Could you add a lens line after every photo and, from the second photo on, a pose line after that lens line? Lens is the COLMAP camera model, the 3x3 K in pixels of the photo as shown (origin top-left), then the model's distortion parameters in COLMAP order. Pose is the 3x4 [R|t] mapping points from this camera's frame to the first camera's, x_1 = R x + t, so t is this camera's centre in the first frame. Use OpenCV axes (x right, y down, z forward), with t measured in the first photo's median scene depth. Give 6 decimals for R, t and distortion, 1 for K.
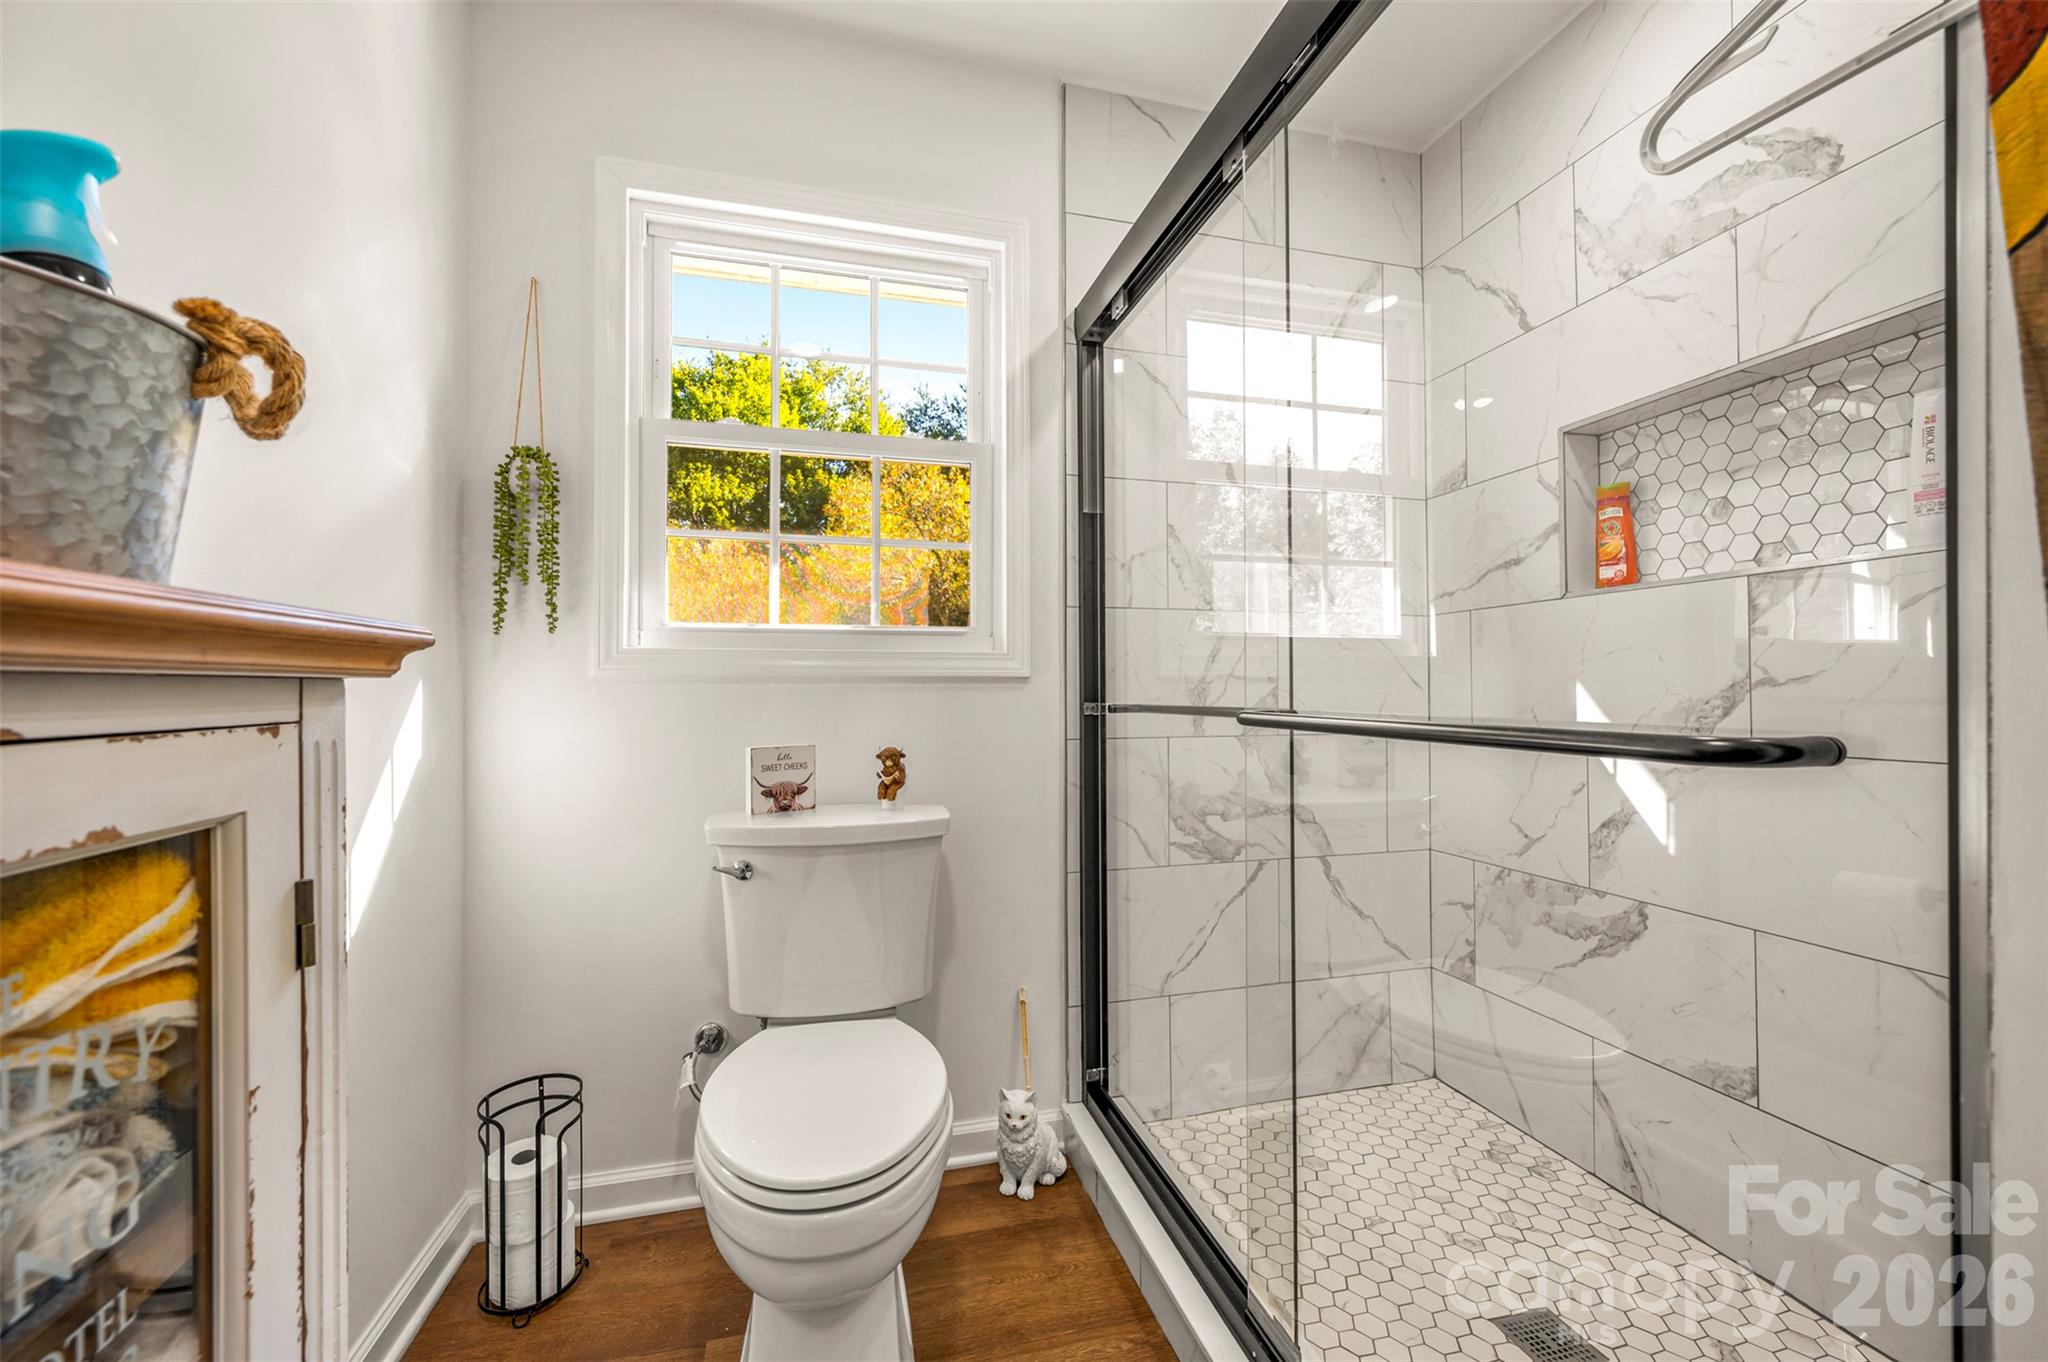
lens RADIAL K [[810.5, 0, 1027.3], [0, 810.5, 683.3], [0, 0, 1]] dist [0.000234, 0.000246]
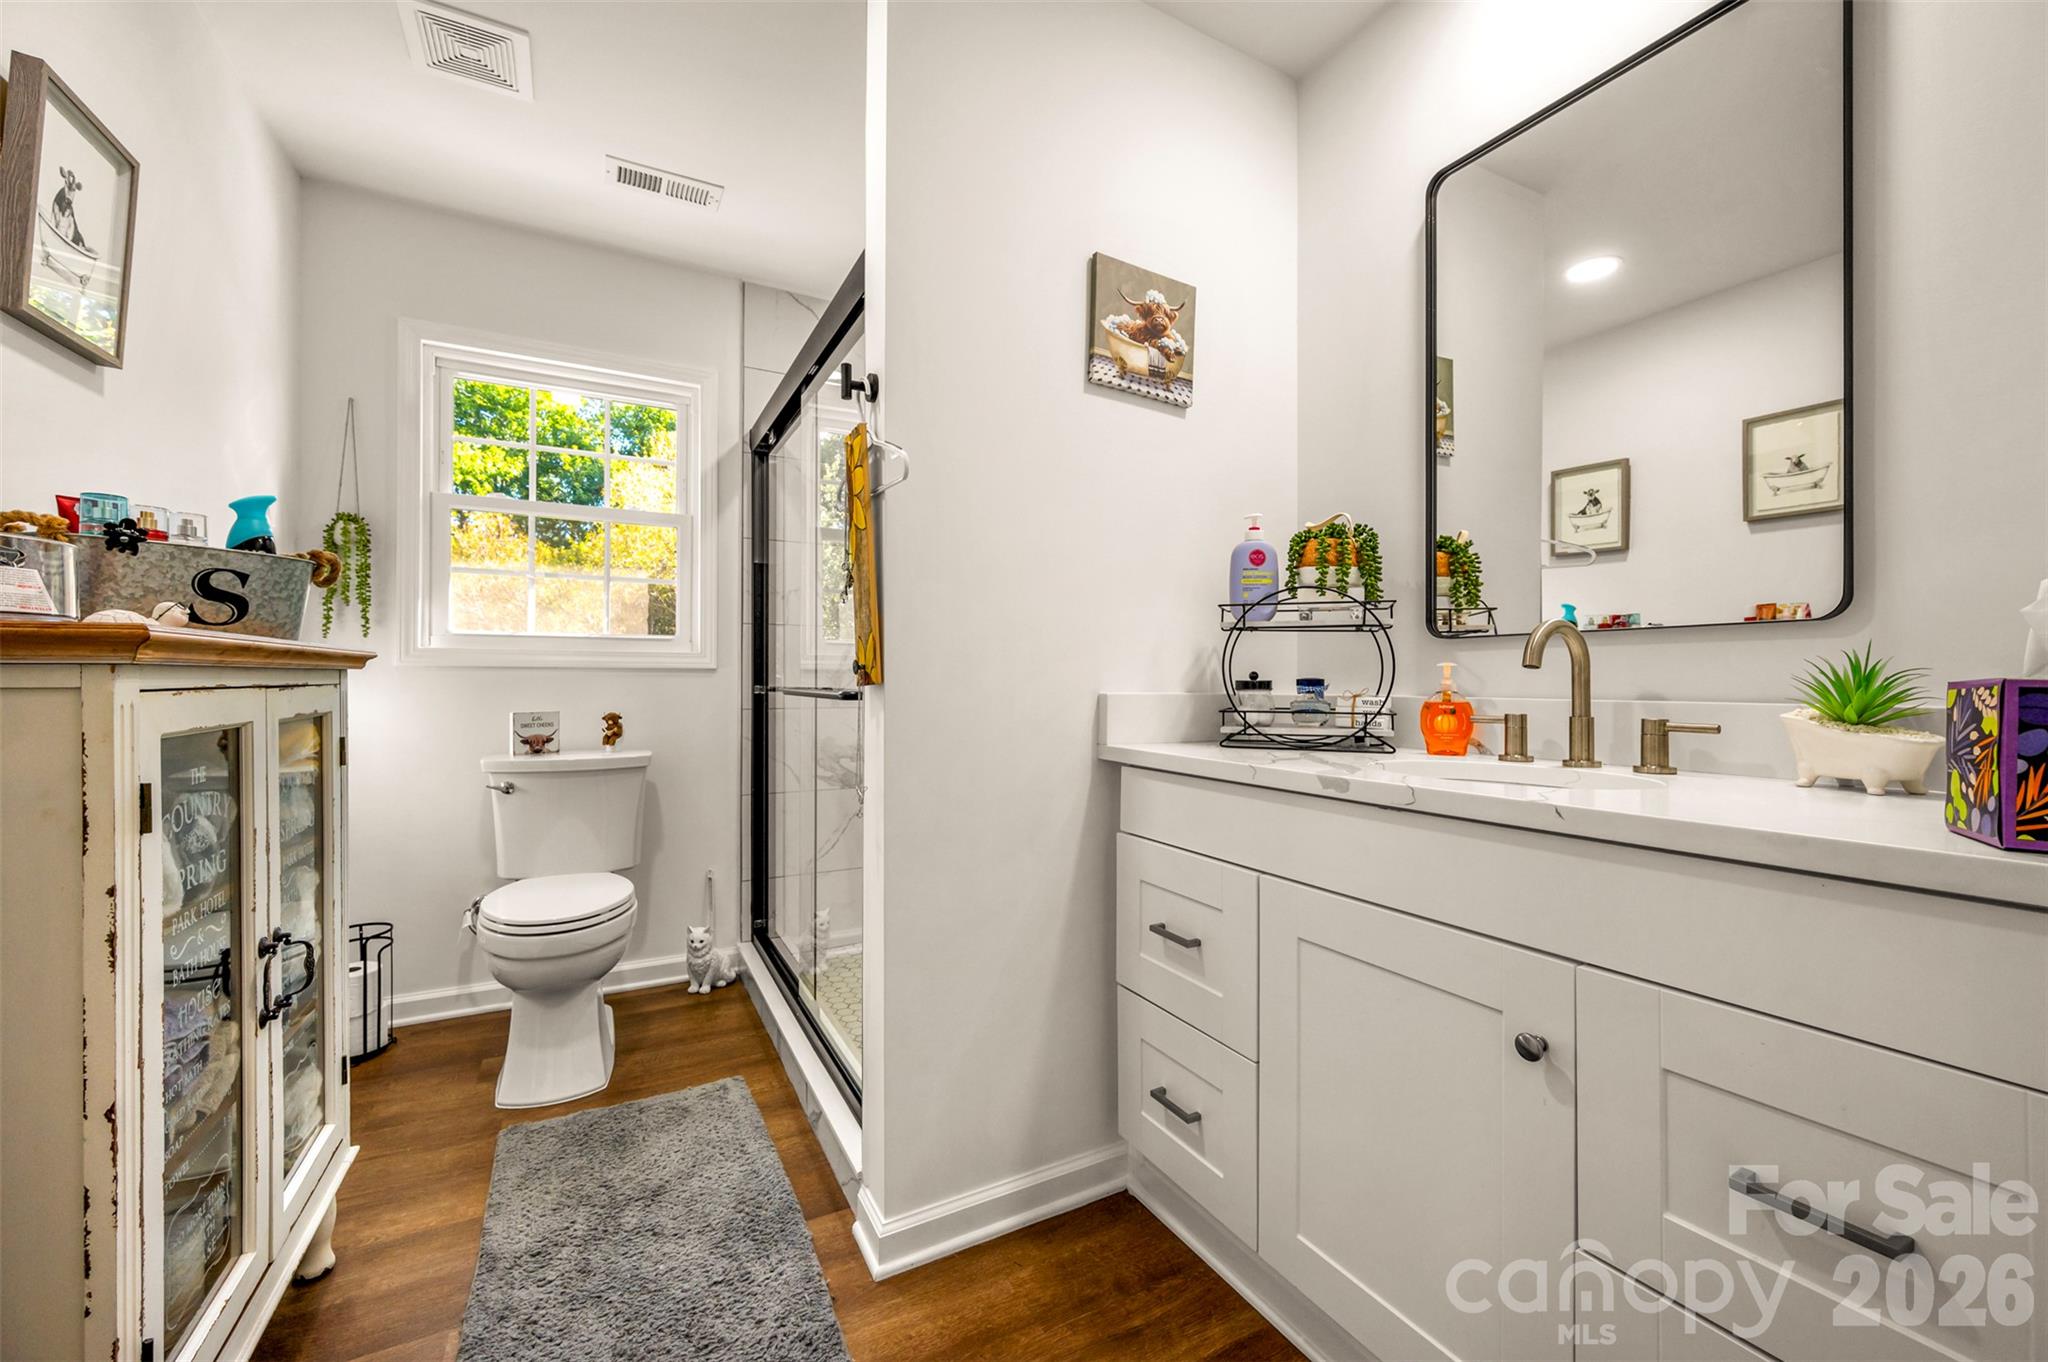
lens RADIAL K [[796.6, 0, 1024.0], [0, 796.6, 681.0], [0, 0, 1]] dist [-0.002737, -0.000279]
pose [[0.971959, 0.005130, 0.235093, 0.249326], [-0.007060, 0.999948, 0.007368, 0.000041], [-0.235043, -0.008821, 0.971945, -0.705532]]
